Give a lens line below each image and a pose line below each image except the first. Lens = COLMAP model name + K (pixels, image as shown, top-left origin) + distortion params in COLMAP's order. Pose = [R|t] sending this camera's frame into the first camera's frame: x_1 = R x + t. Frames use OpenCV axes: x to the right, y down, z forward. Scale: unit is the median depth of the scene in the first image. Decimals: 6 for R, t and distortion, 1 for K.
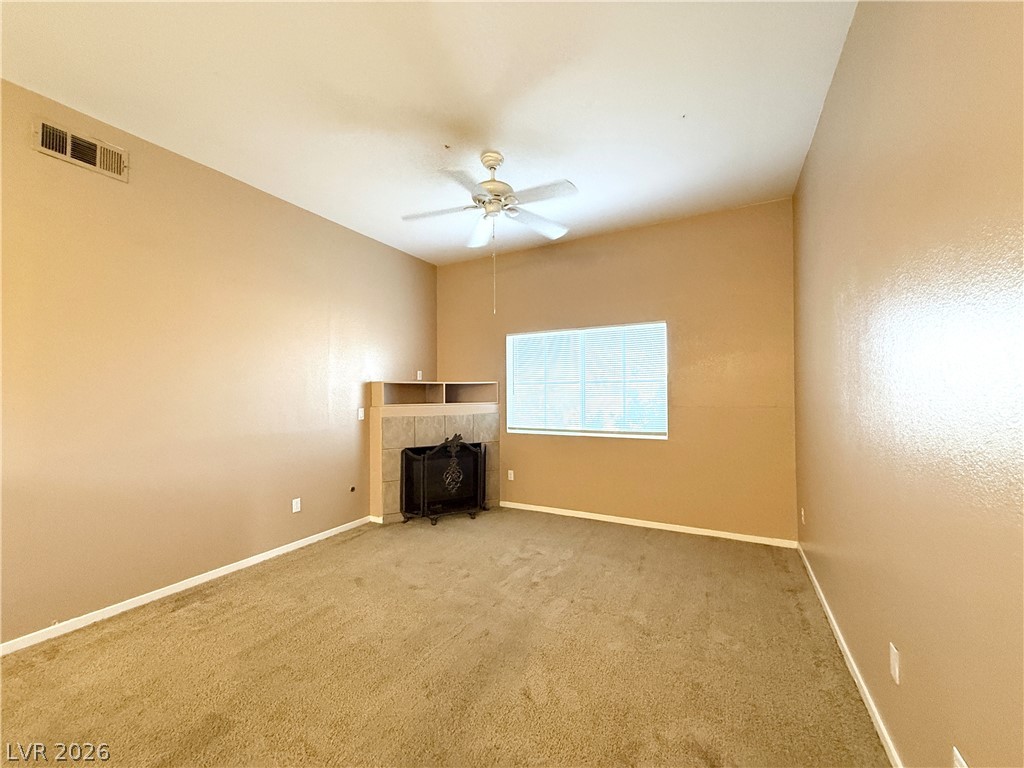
lens RADIAL K [[408.3, 0, 507.6], [0, 408.3, 385.0], [0, 0, 1]] dist [0.002276, -0.000307]
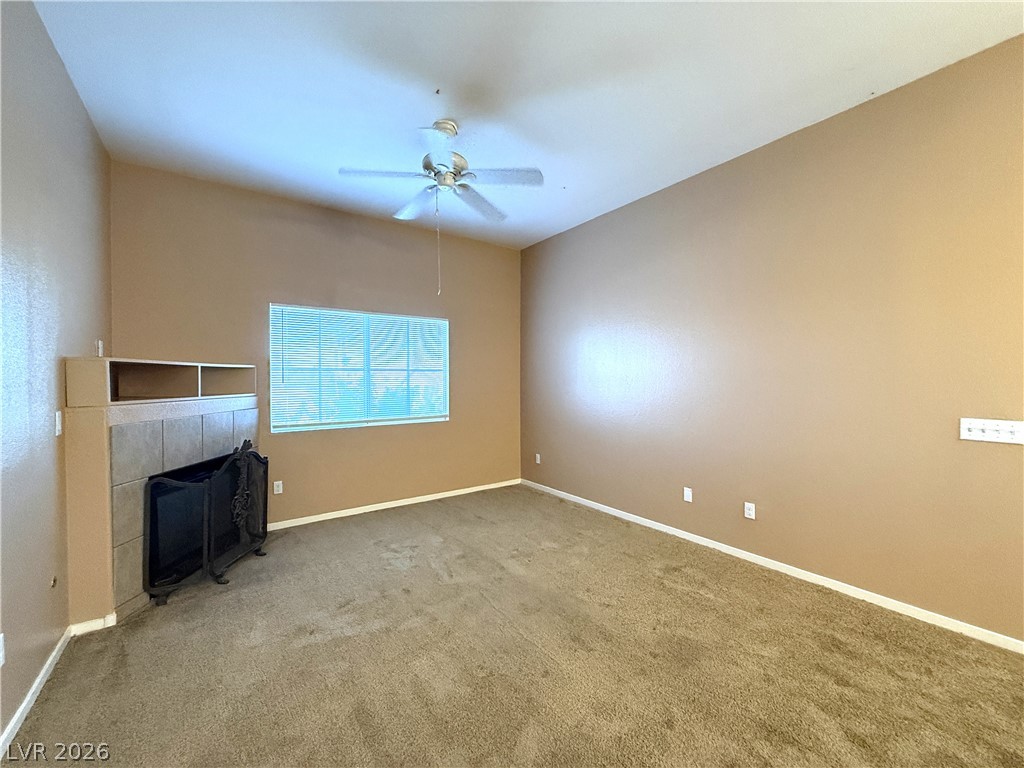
lens RADIAL K [[408.3, 0, 505.3], [0, 408.3, 385.5], [0, 0, 1]] dist [0.002276, -0.000307]
pose [[0.438677, -0.006032, 0.898625, -0.552407], [-0.017387, 0.999733, 0.015199, 0.010327], [-0.898477, -0.022292, 0.438455, 0.312569]]
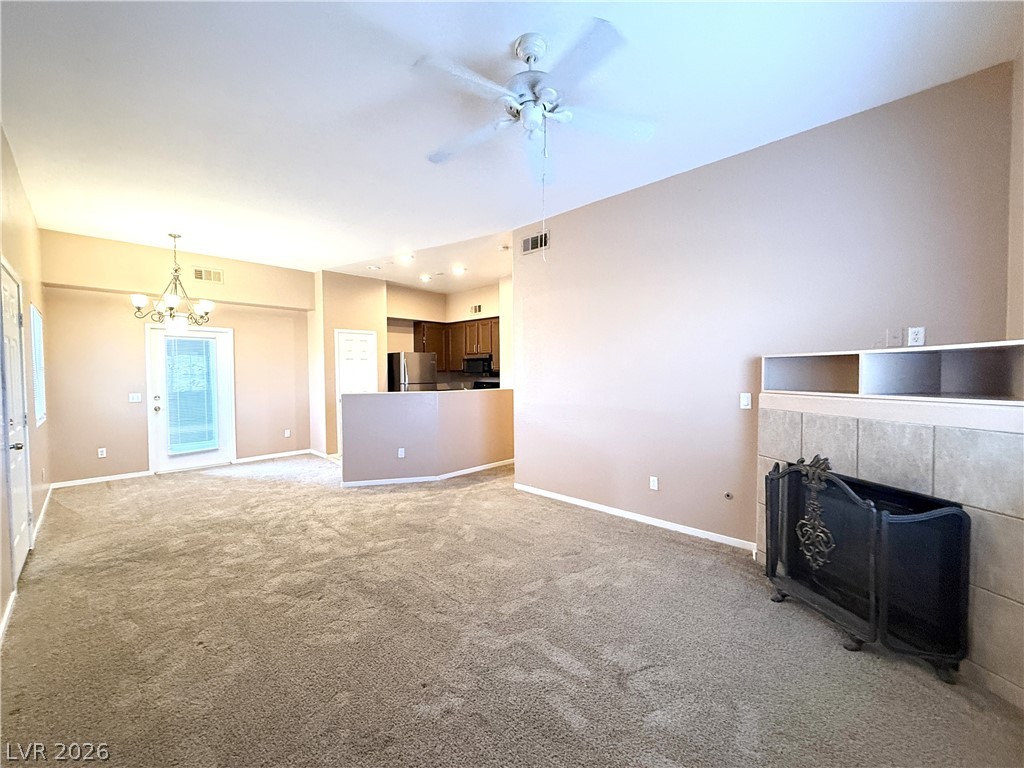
lens RADIAL K [[408.3, 0, 505.9], [0, 408.3, 383.3], [0, 0, 1]] dist [0.002276, -0.000307]
pose [[-0.276407, 0.029575, -0.960586, 0.461384], [0.022273, 0.999455, 0.024363, 0.011688], [0.960783, -0.014661, -0.276915, 0.778873]]
